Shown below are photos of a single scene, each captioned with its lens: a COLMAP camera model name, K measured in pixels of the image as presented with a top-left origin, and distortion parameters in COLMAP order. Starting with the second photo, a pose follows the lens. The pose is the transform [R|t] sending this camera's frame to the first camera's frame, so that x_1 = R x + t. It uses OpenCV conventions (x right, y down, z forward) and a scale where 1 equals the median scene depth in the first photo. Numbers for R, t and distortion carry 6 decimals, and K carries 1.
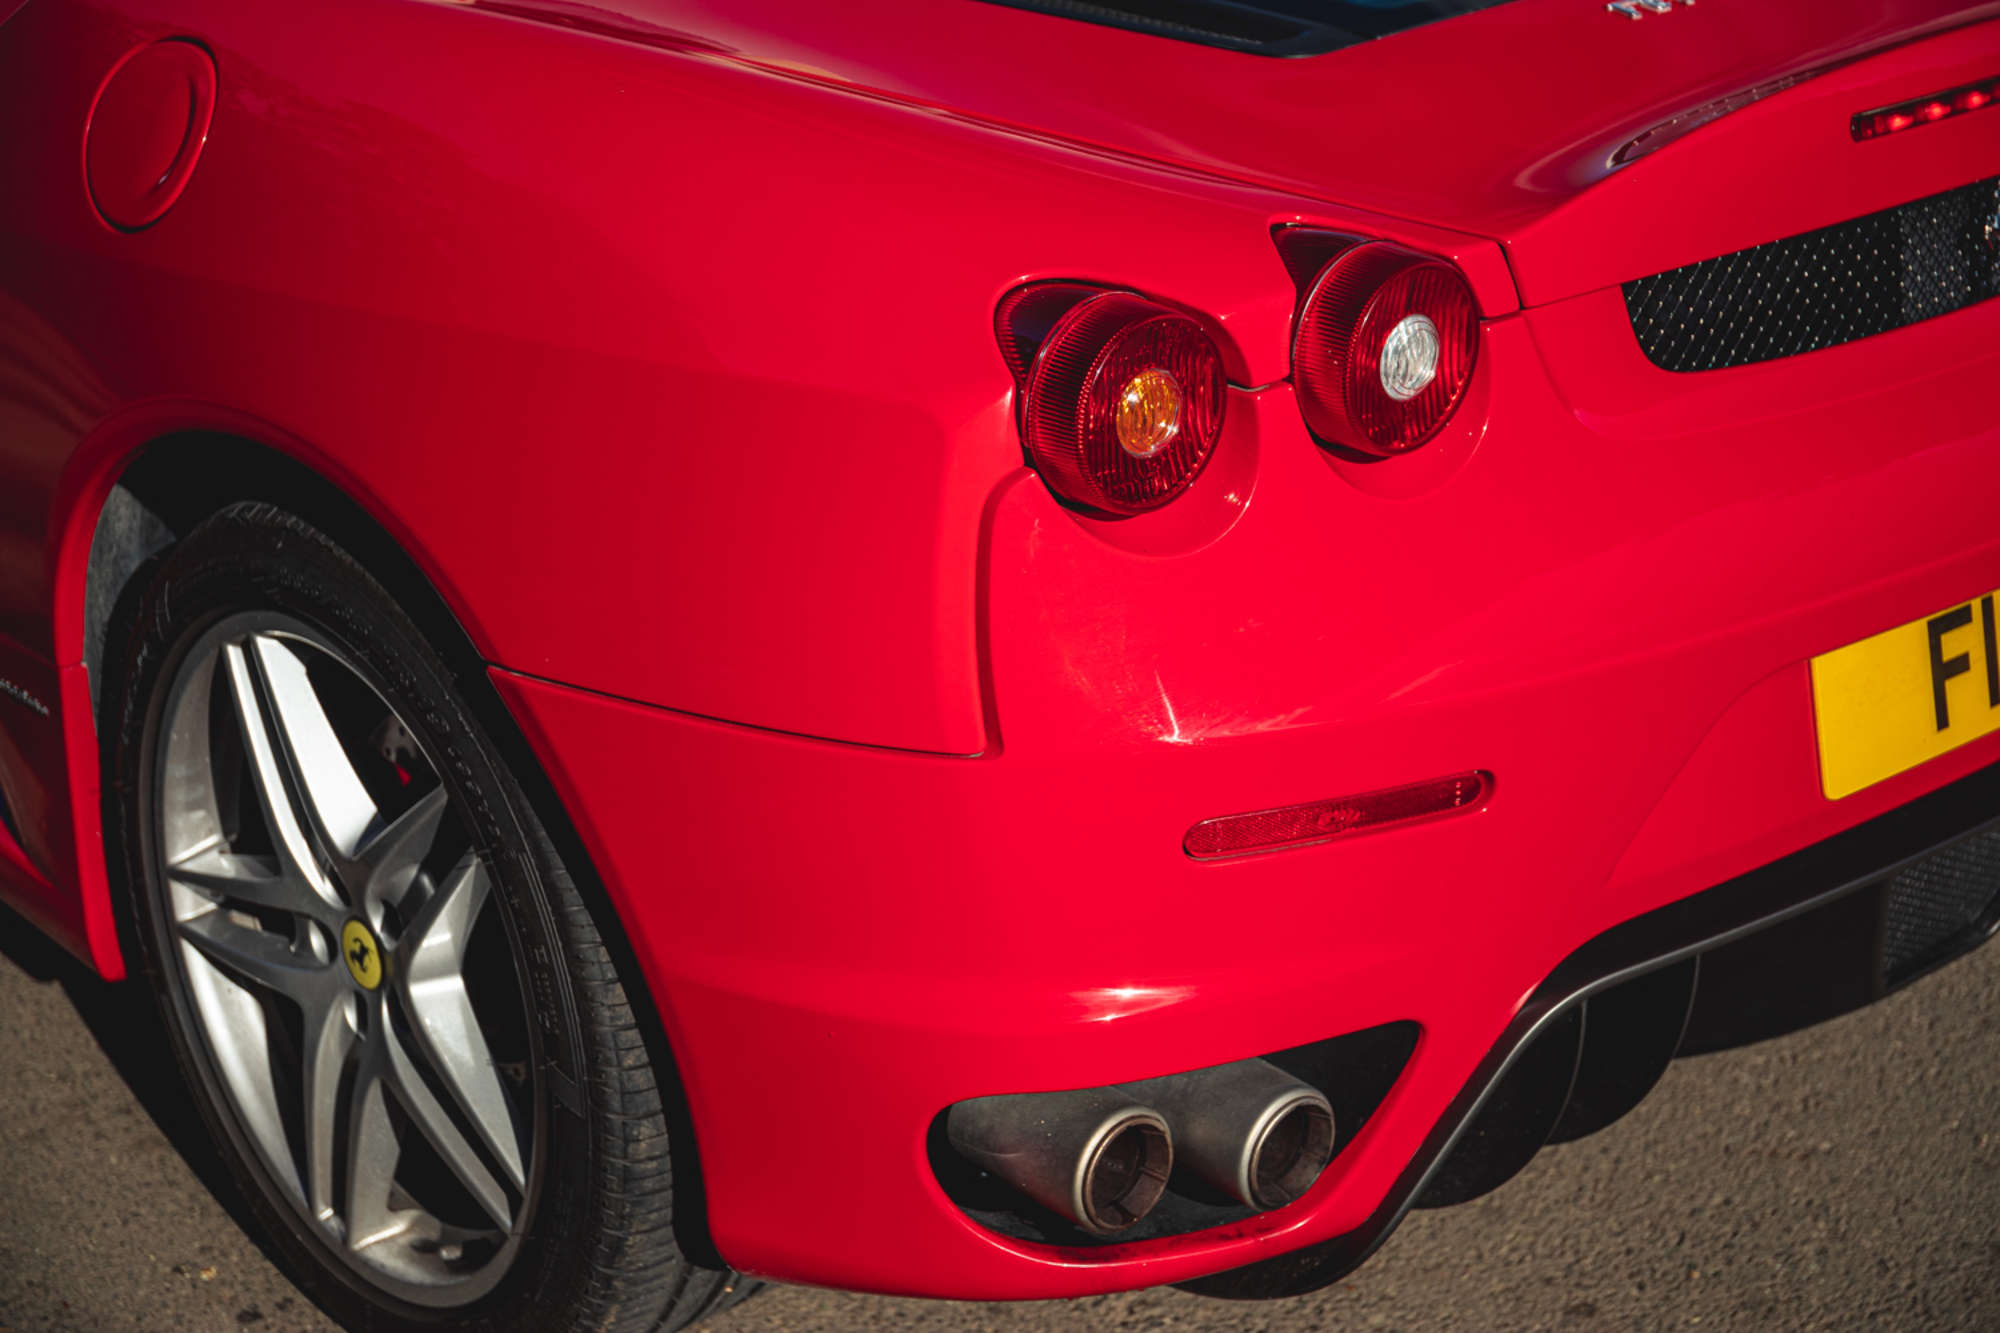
lens RADIAL K [[3395.6, 0, 1000.0], [0, 3395.6, 666.5], [0, 0, 1]] dist [0.040663, 0.222837]
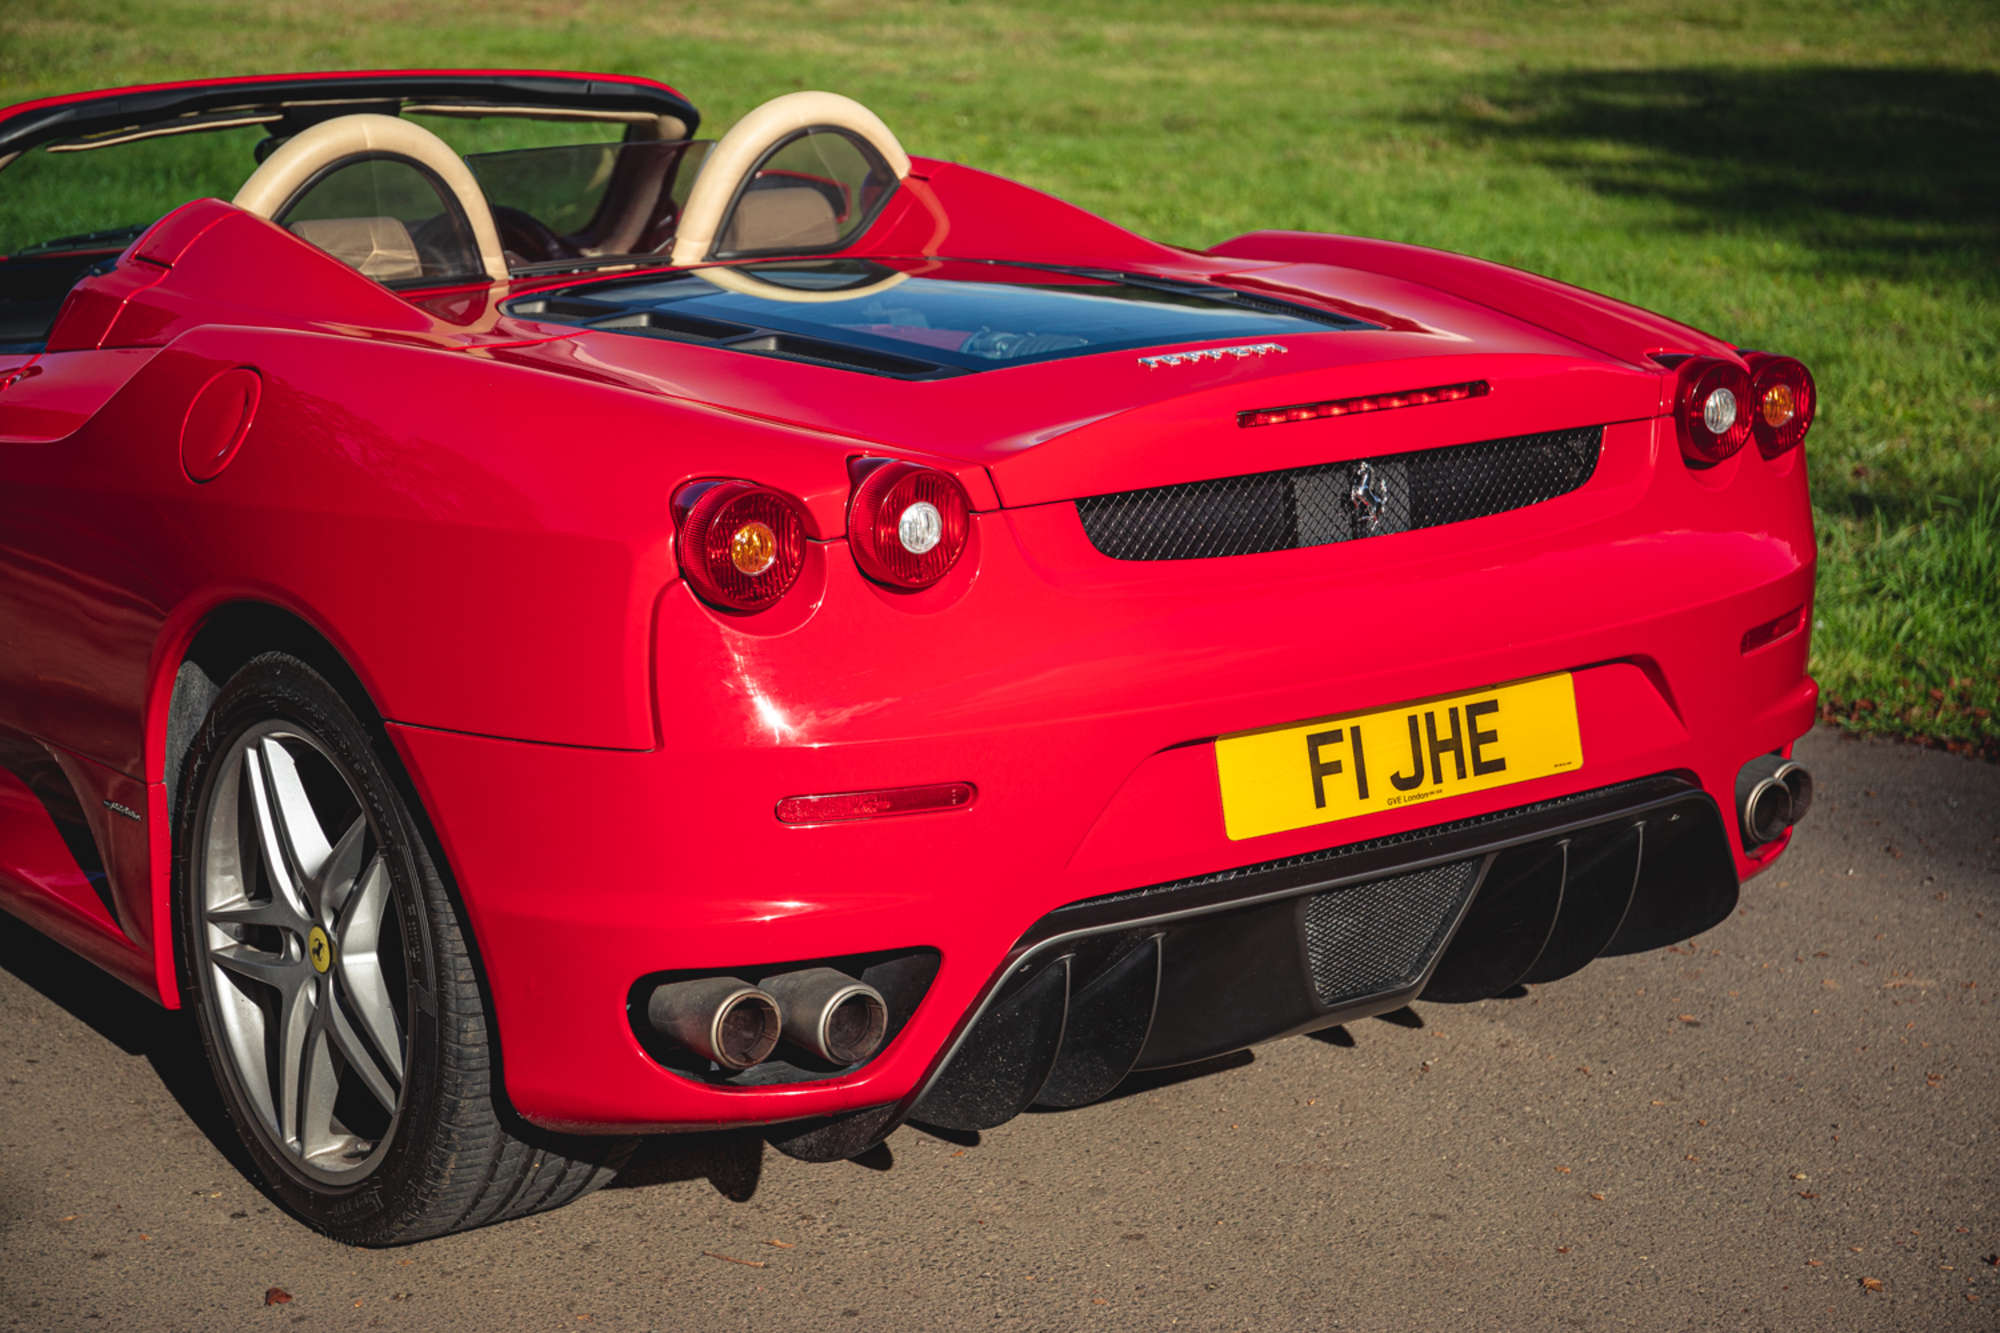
lens RADIAL K [[3610.9, 0, 1000.0], [0, 3610.9, 666.5], [0, 0, 1]] dist [0.099492, -0.051985]
pose [[0.996227, 0.018923, -0.084699, 0.269161], [-0.033680, 0.983748, -0.176366, 0.250504], [0.079986, 0.178553, 0.980674, -0.637533]]
